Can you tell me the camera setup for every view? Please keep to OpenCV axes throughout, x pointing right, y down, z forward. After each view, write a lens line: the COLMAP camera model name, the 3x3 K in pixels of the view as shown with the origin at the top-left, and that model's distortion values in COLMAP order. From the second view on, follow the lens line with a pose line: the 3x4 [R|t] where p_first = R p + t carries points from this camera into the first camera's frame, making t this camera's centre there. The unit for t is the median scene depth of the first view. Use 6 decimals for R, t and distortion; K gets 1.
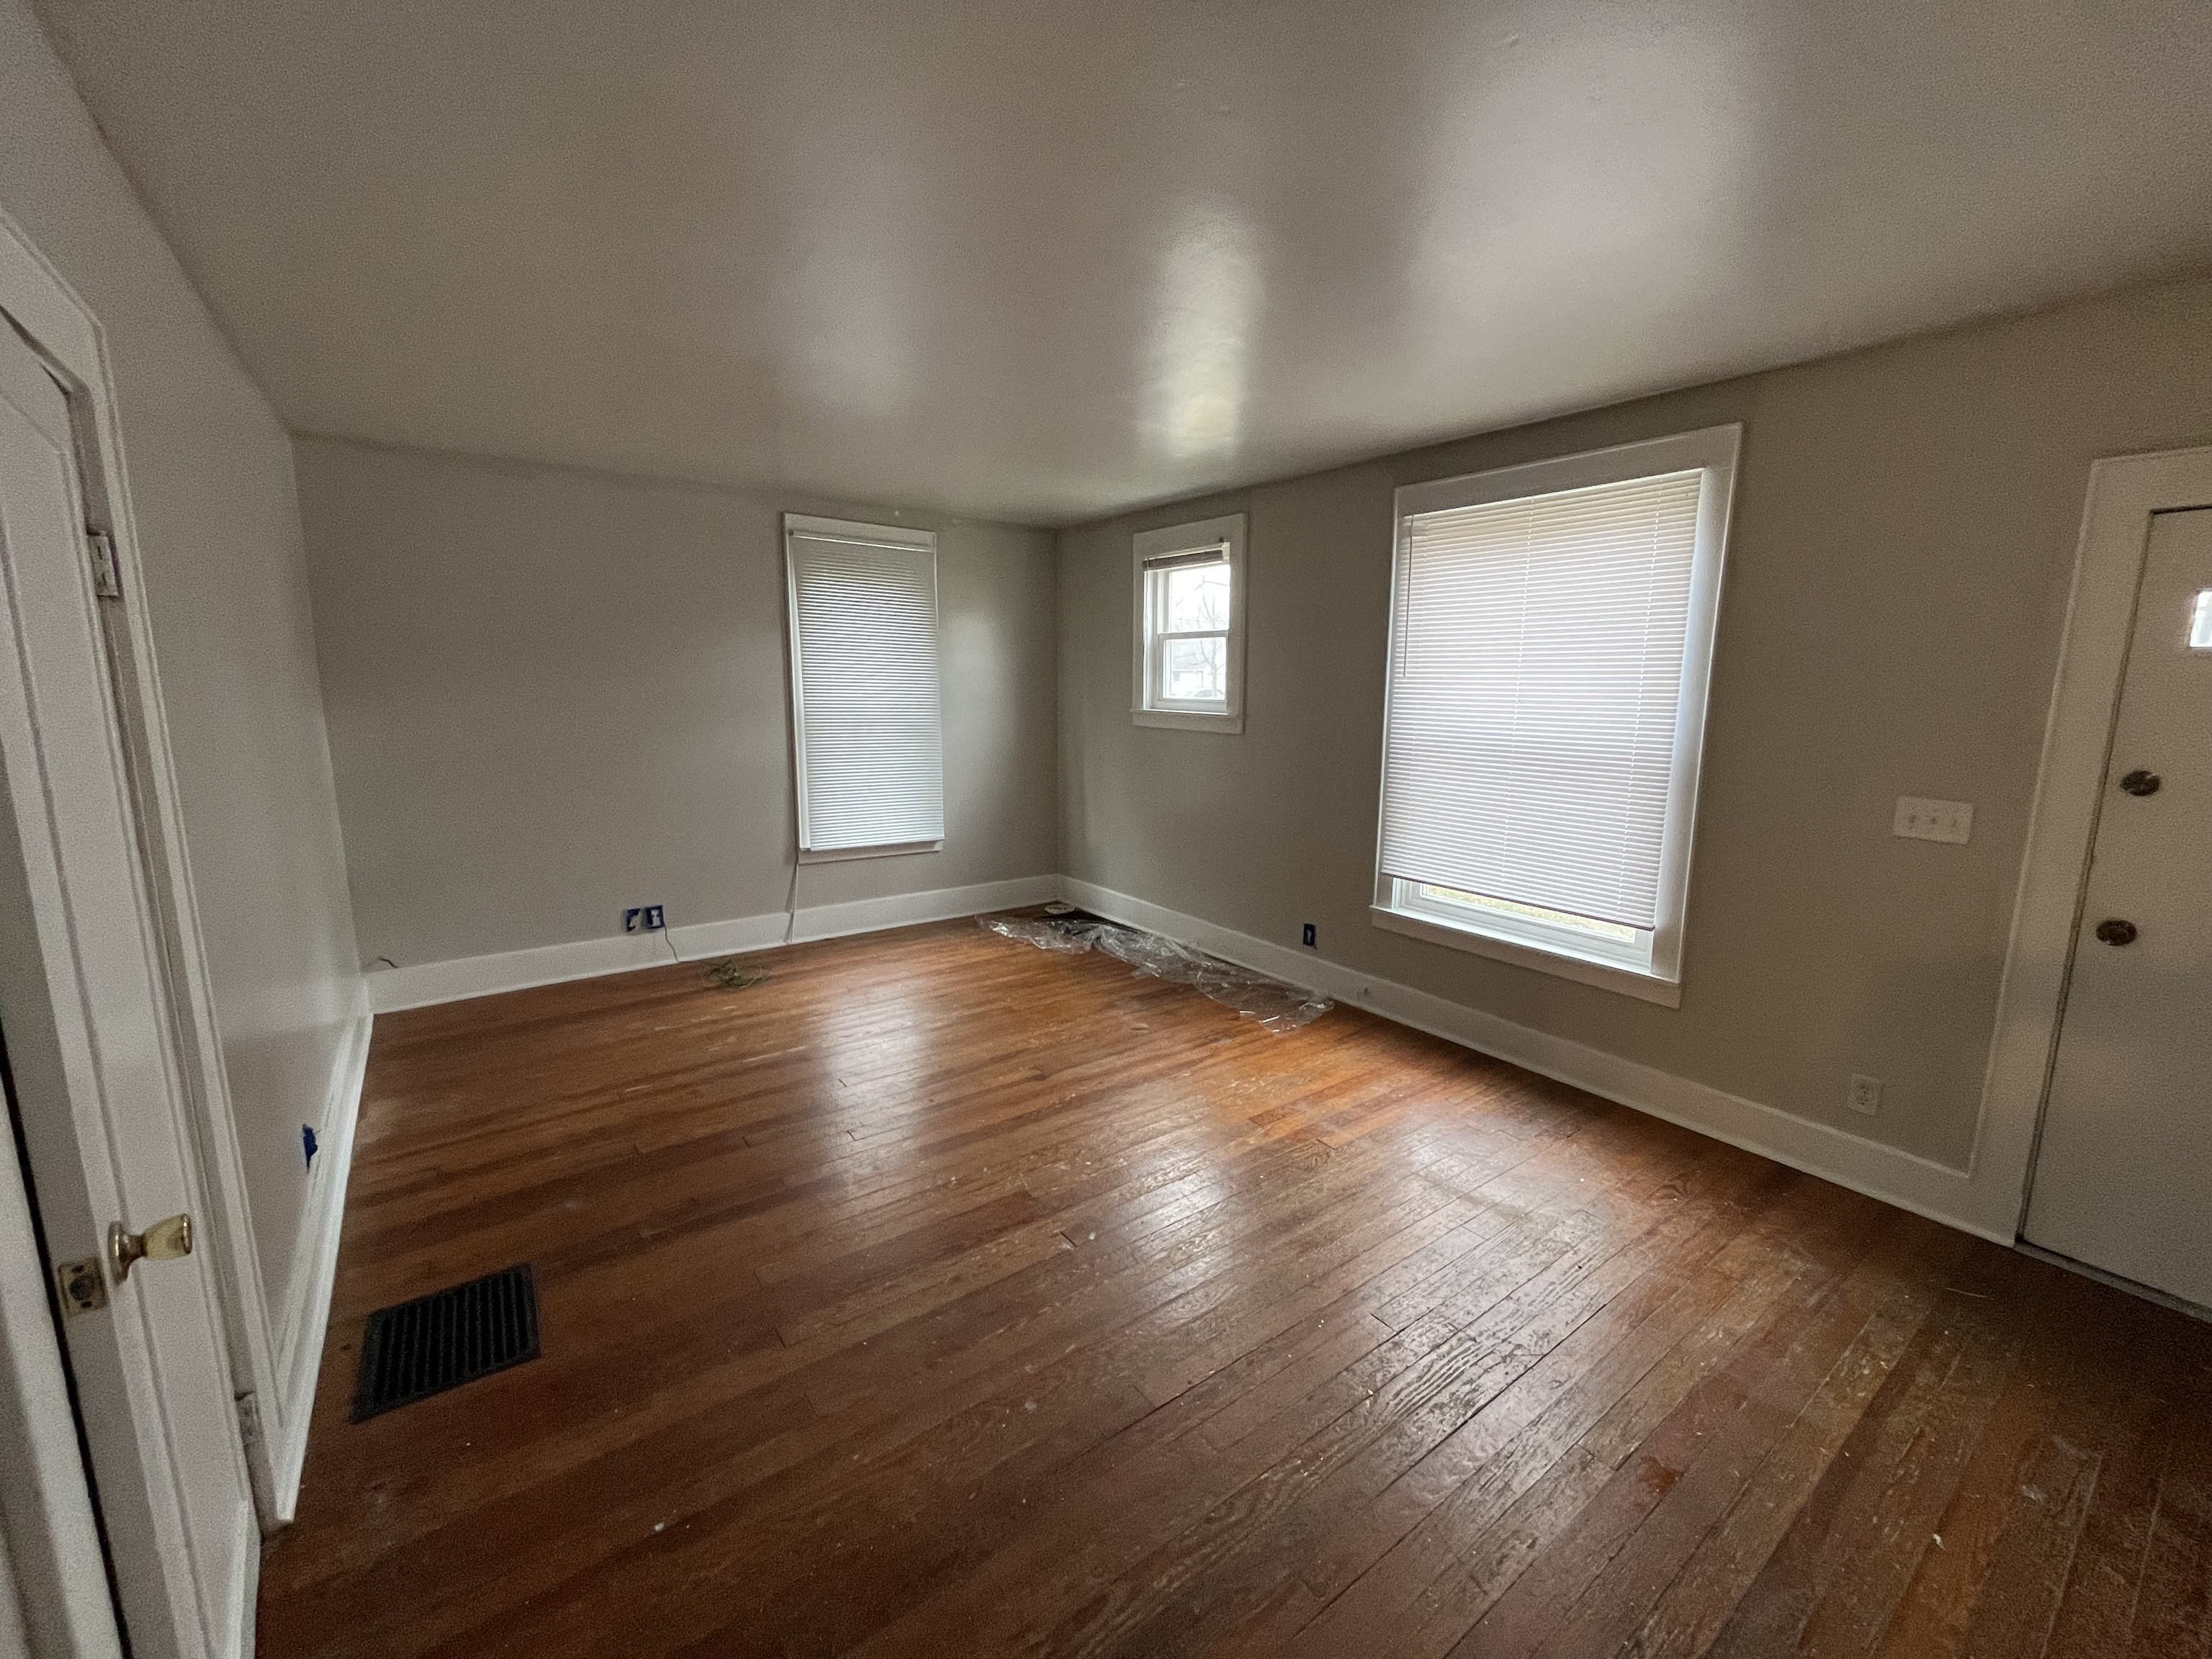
lens RADIAL K [[890.5, 0, 1105.9], [0, 890.5, 822.6], [0, 0, 1]] dist [-0.002529, -0.000233]
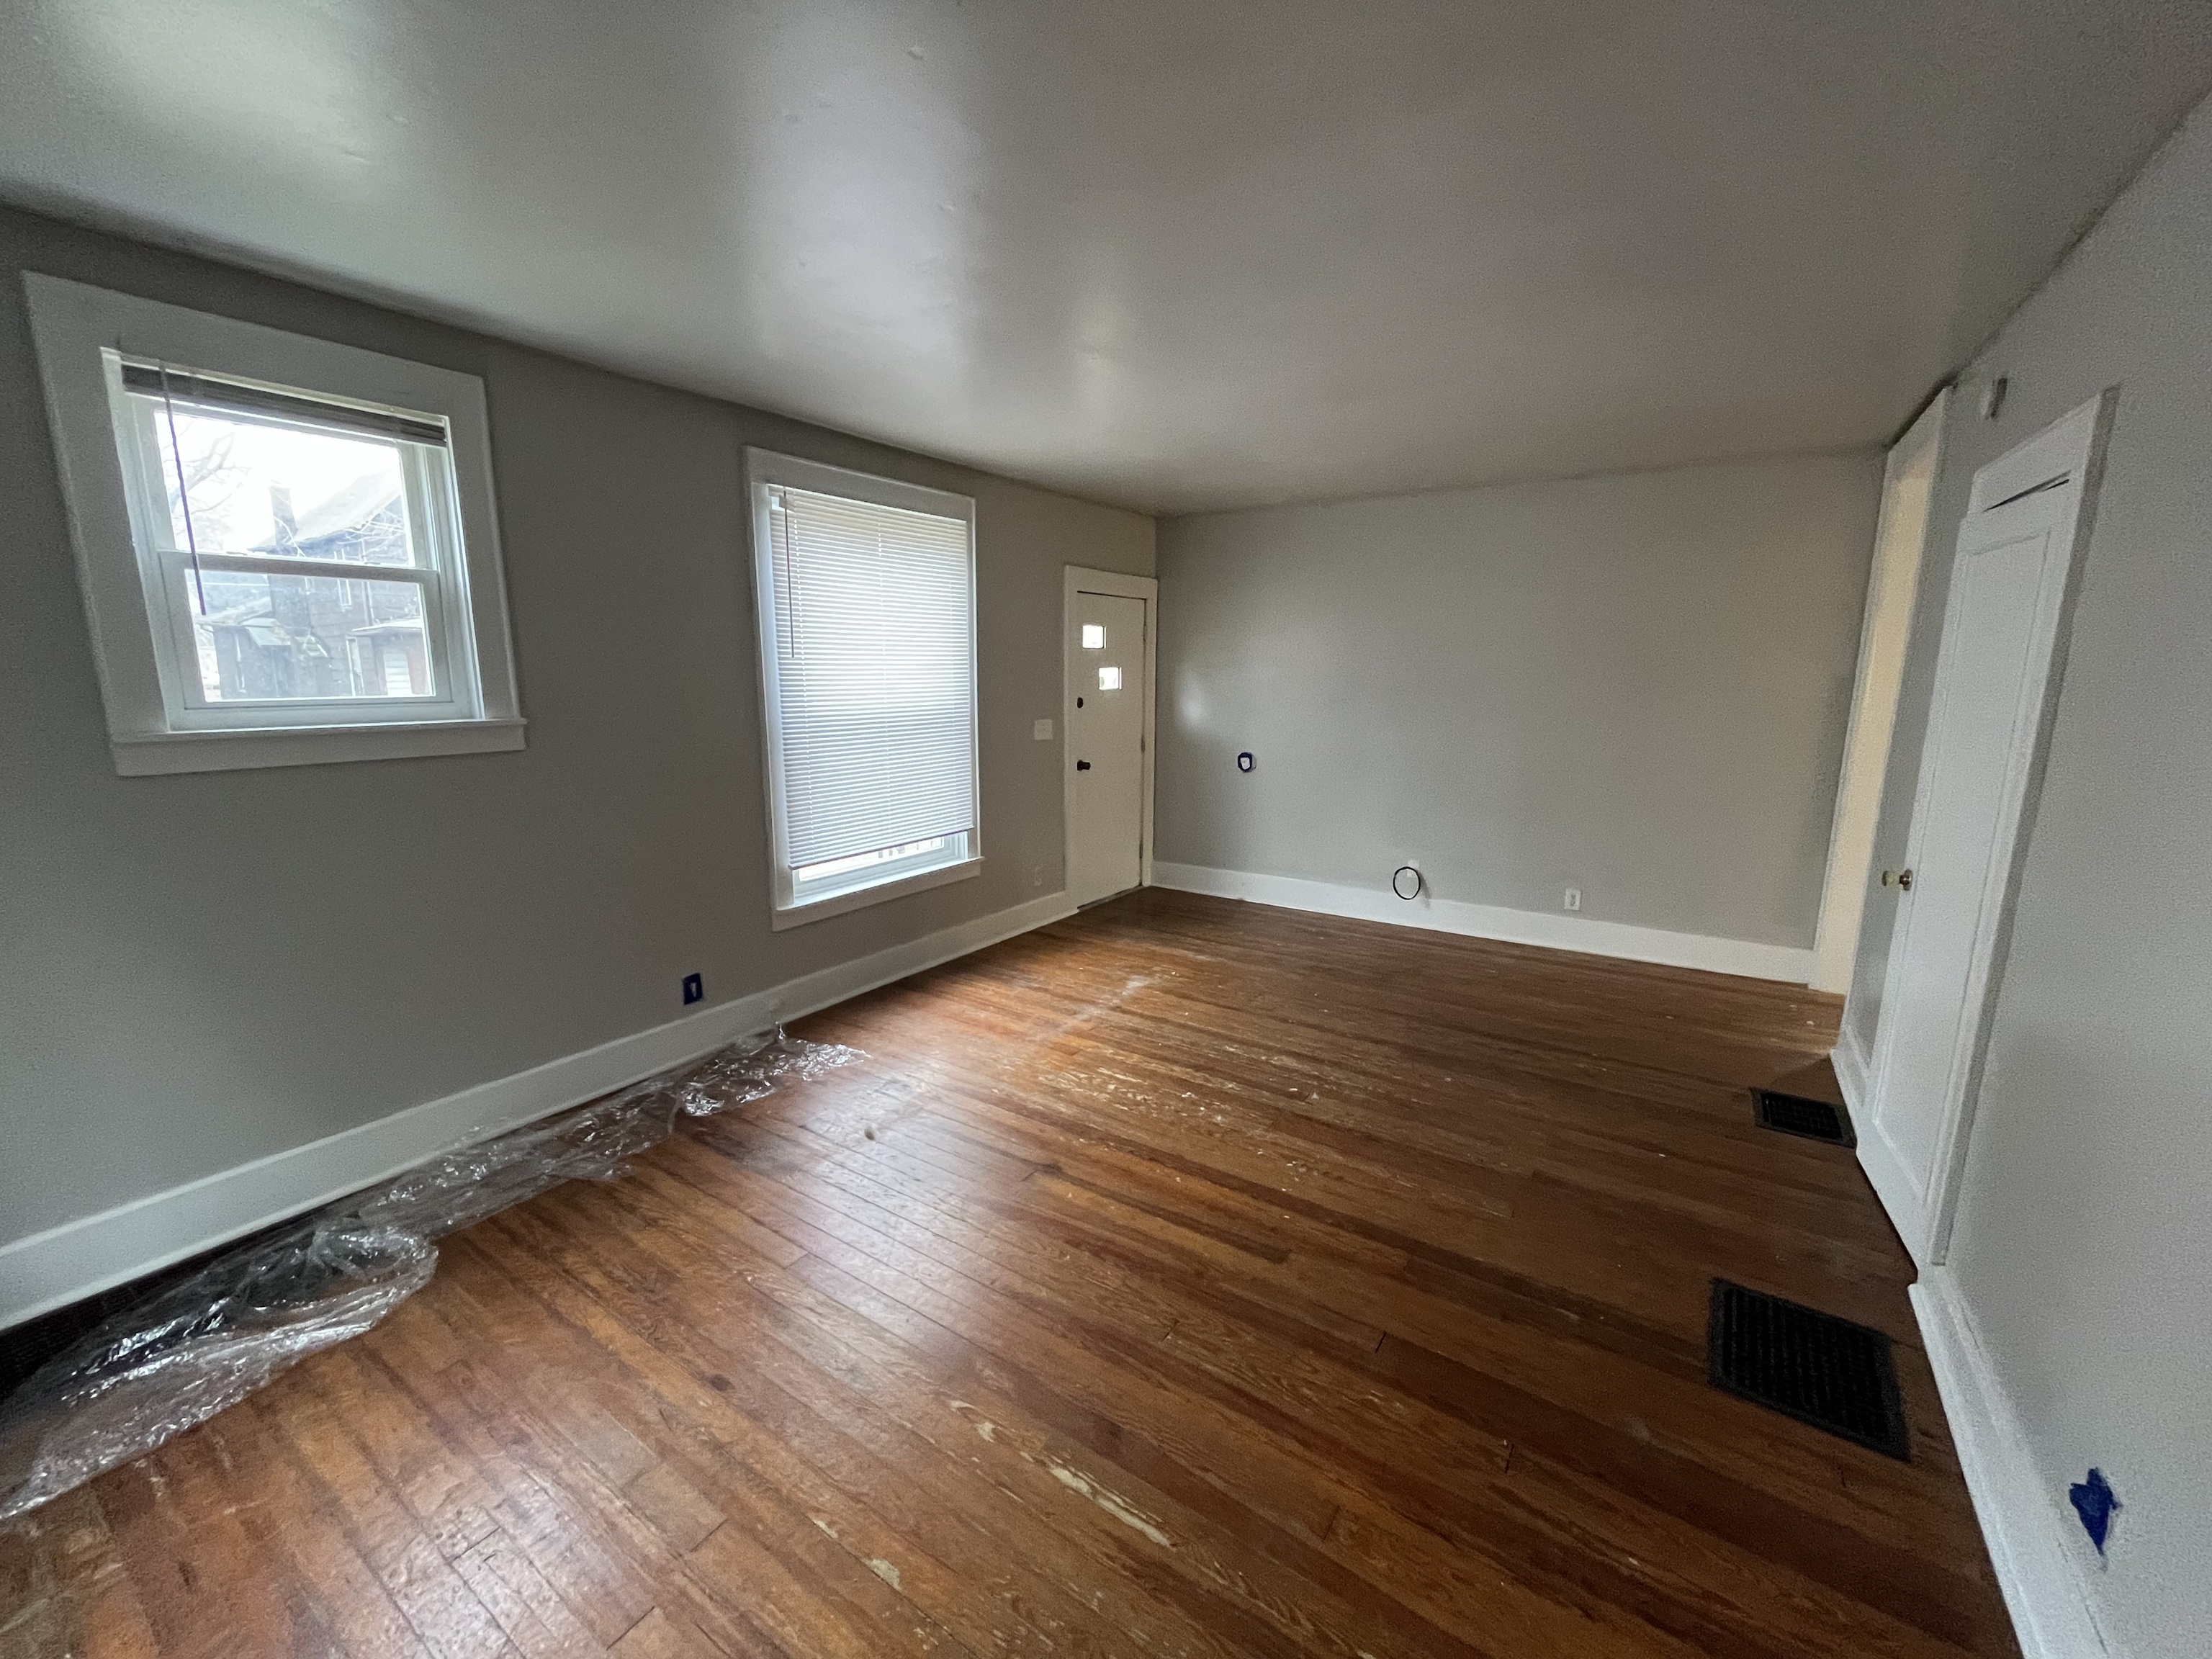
lens RADIAL K [[890.5, 0, 1105.9], [0, 890.5, 822.6], [0, 0, 1]] dist [-0.002529, -0.000233]
pose [[-0.338471, -0.175508, 0.924464, -0.725235], [0.141753, 0.961730, 0.234483, -0.178681], [-0.930238, 0.210412, -0.300639, 1.065571]]
